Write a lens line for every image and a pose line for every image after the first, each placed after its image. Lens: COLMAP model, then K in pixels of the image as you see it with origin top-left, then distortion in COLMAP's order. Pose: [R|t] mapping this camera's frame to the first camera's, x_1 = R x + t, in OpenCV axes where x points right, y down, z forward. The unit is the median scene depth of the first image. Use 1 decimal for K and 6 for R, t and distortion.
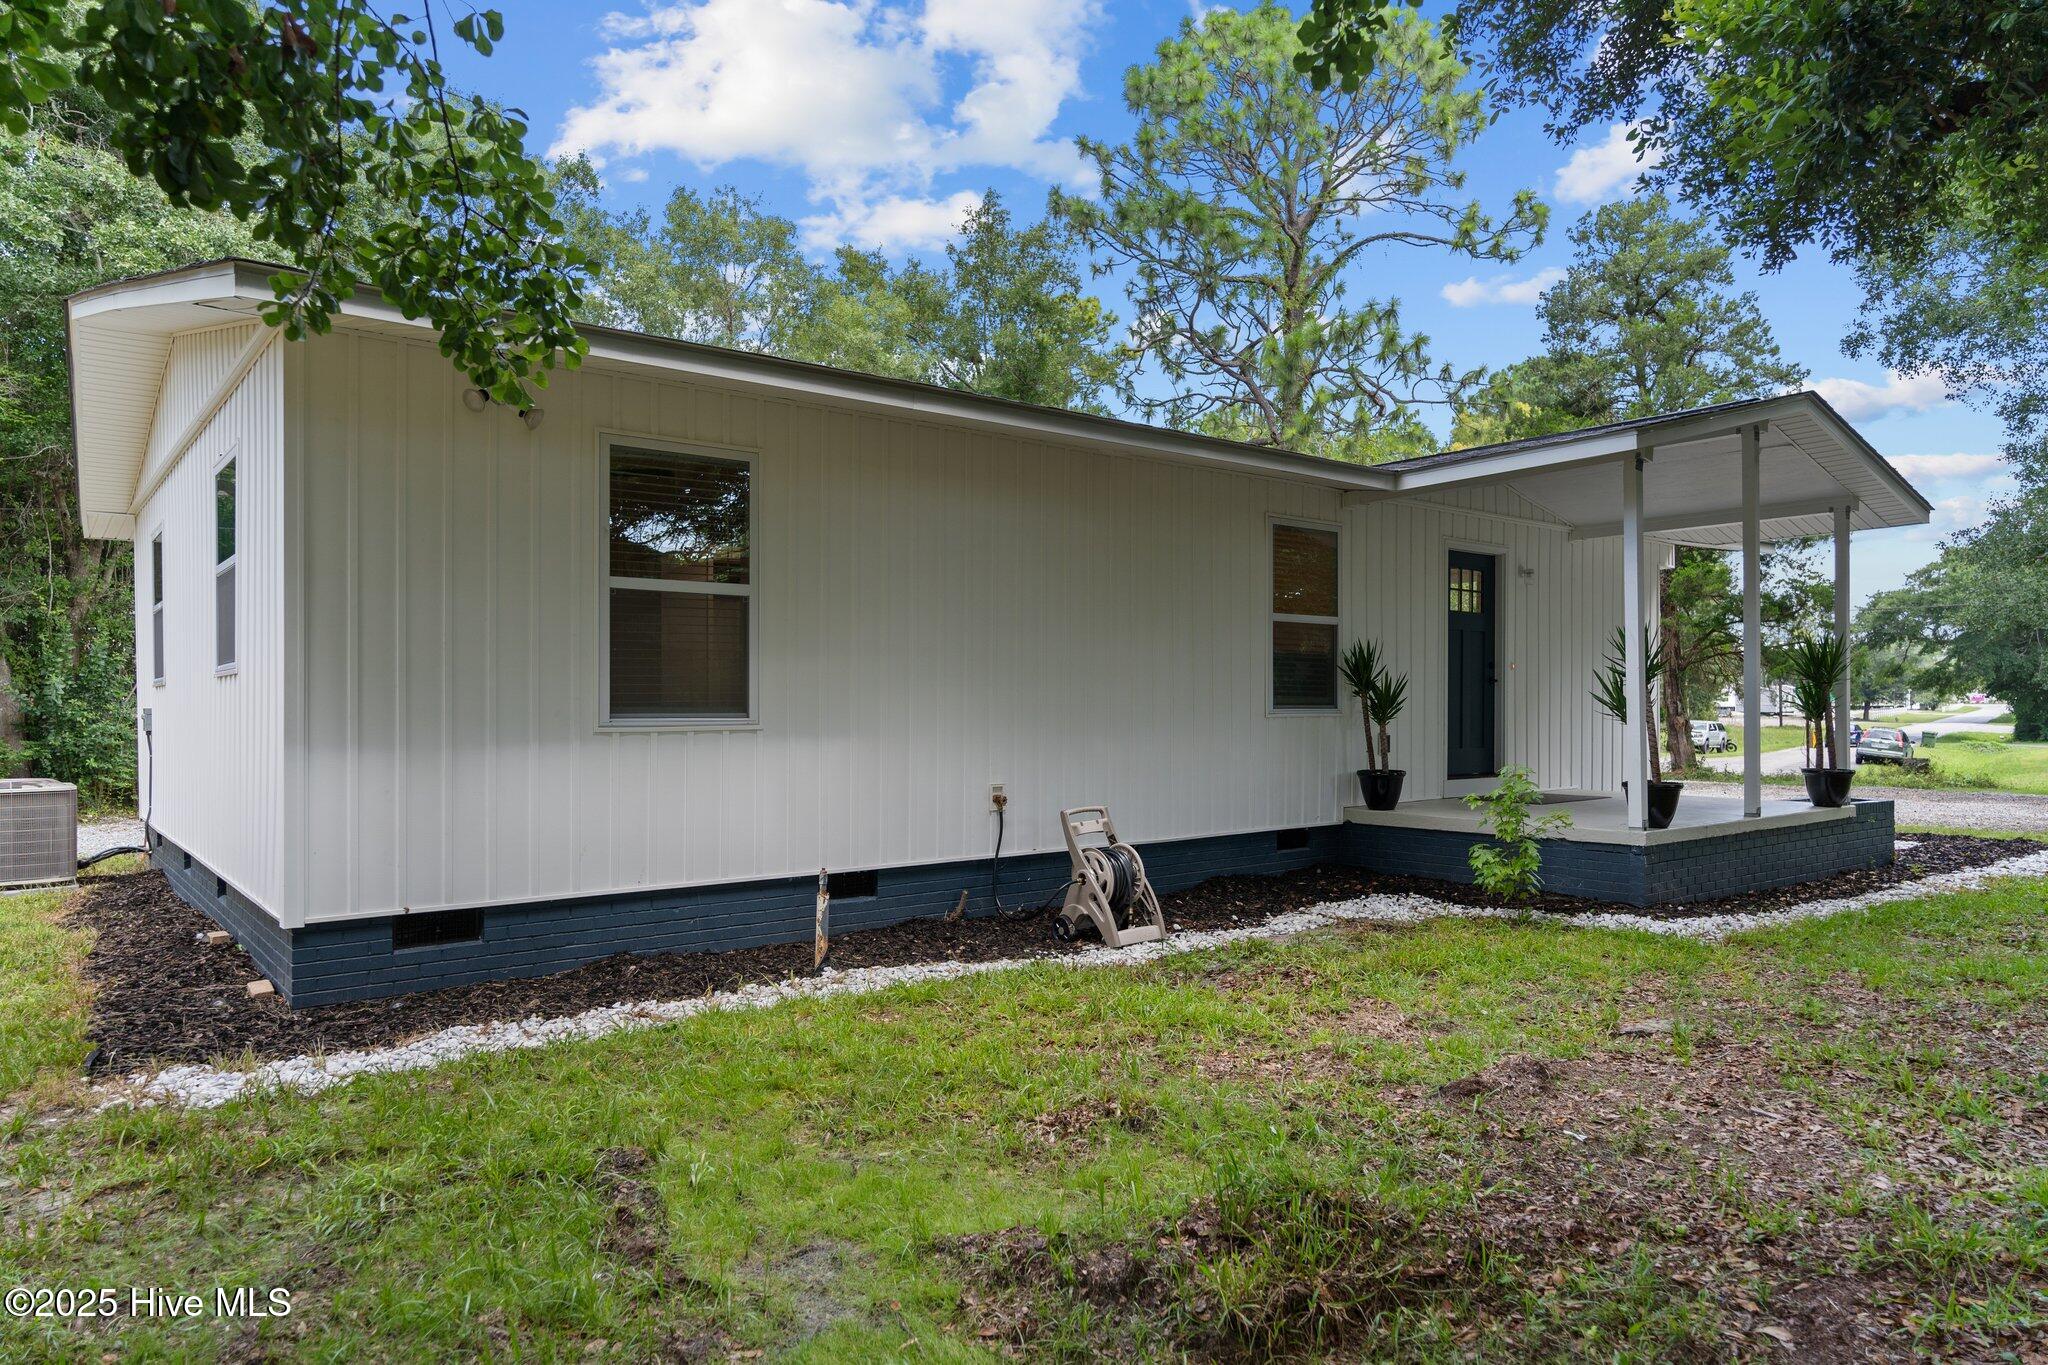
lens RADIAL K [[1293.1, 0, 1036.3], [0, 1293.1, 707.1], [0, 0, 1]] dist [0.003315, 0.000237]
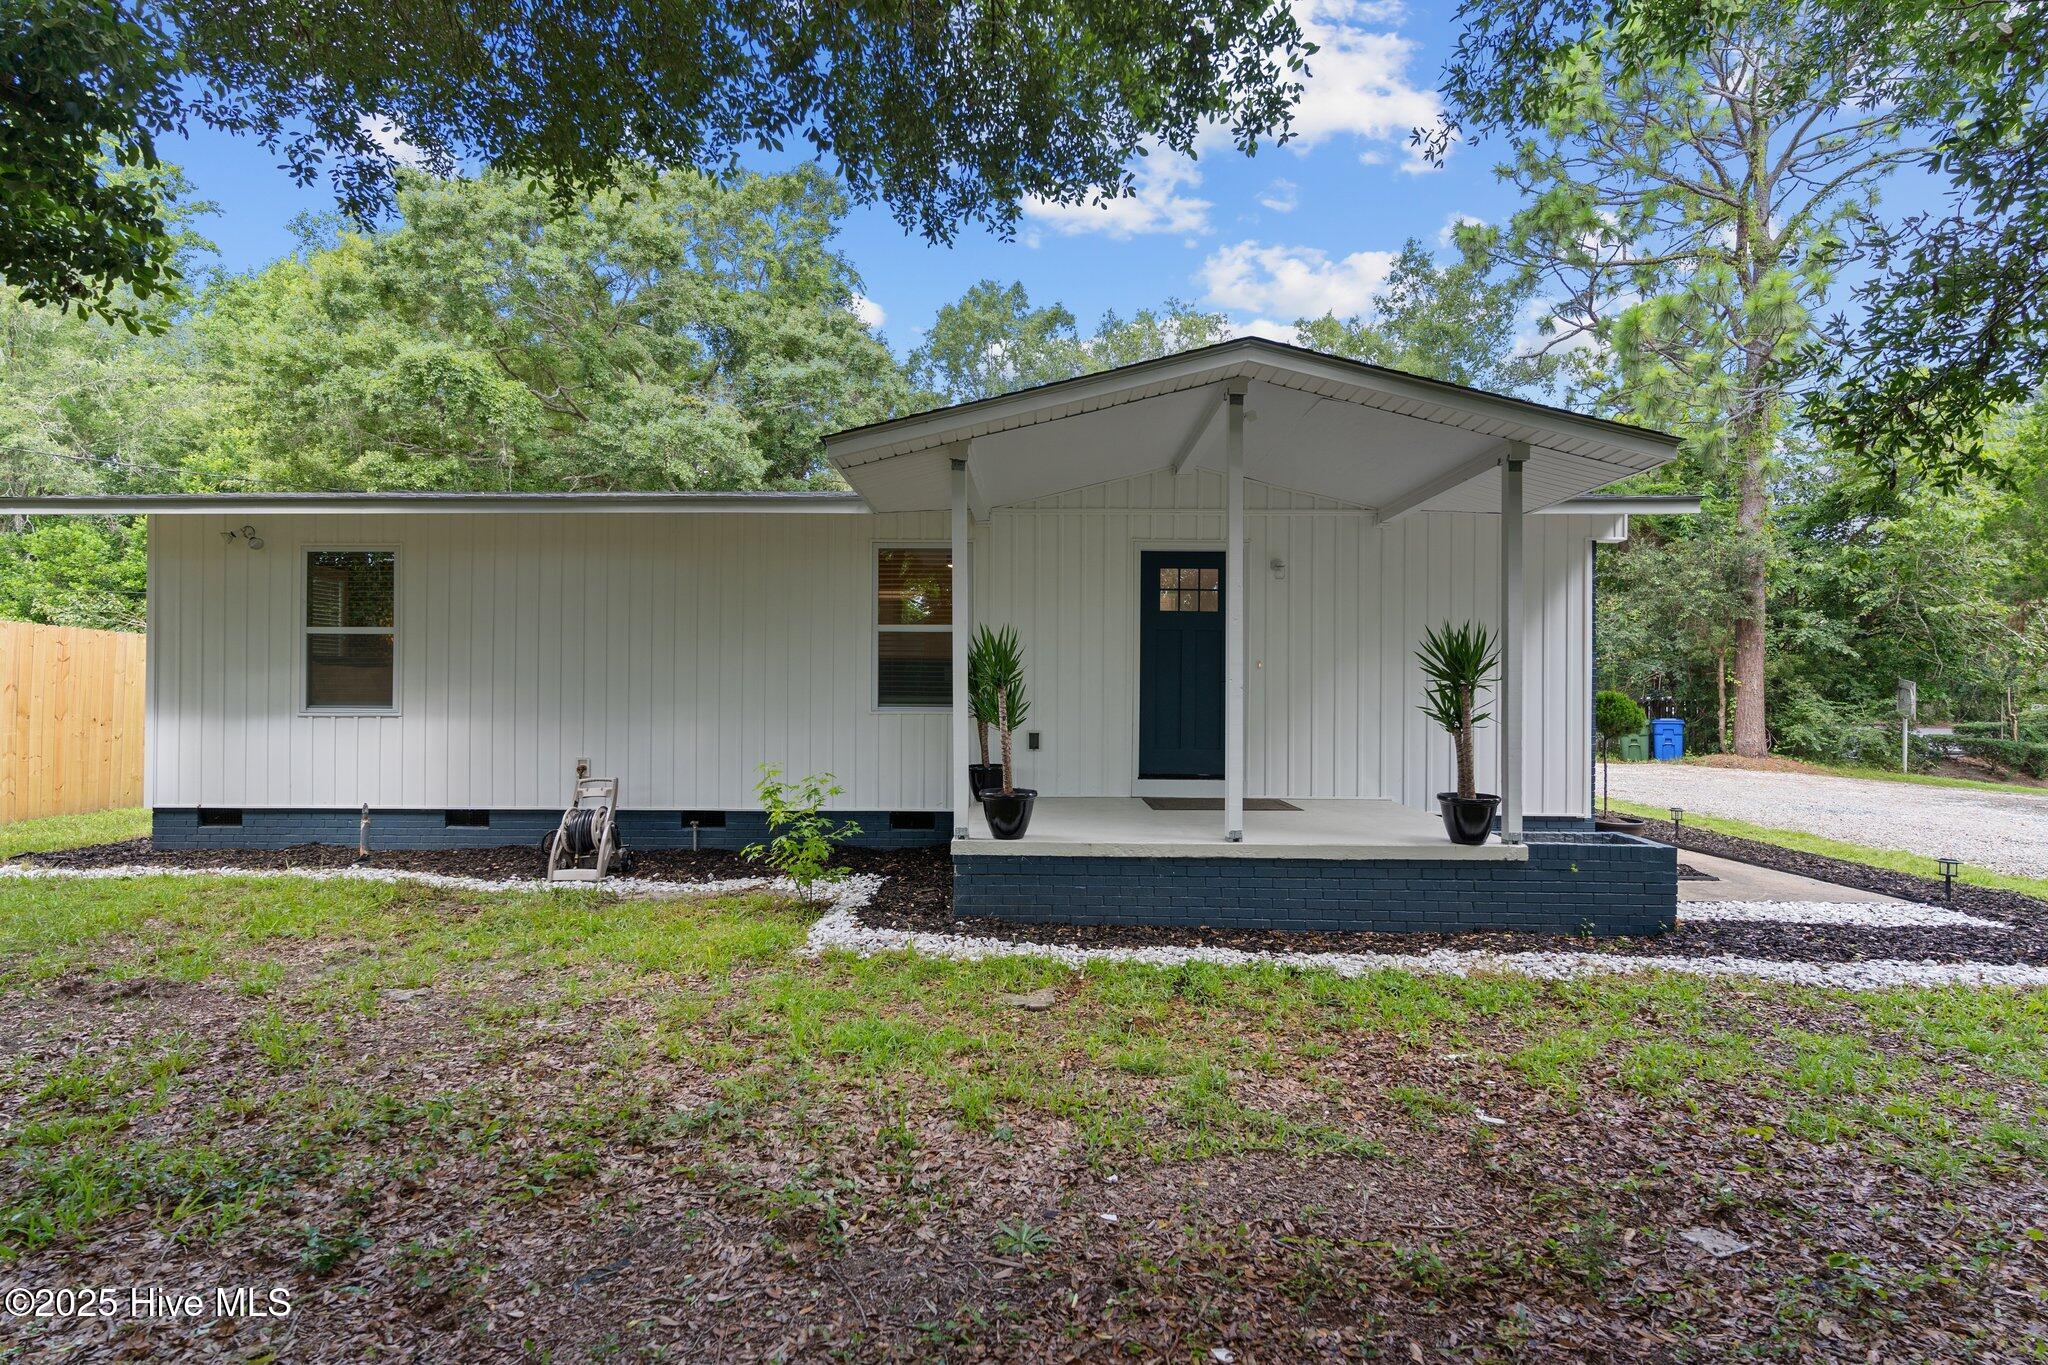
lens RADIAL K [[994.7, 0, 997.7], [0, 994.7, 687.2], [0, 0, 1]] dist [0.000596, 0.000218]
pose [[0.761554, 0.006396, -0.648070, 0.862600], [-0.007555, 0.999971, 0.000990, -0.018149], [0.648058, 0.004143, 0.761580, 0.397178]]
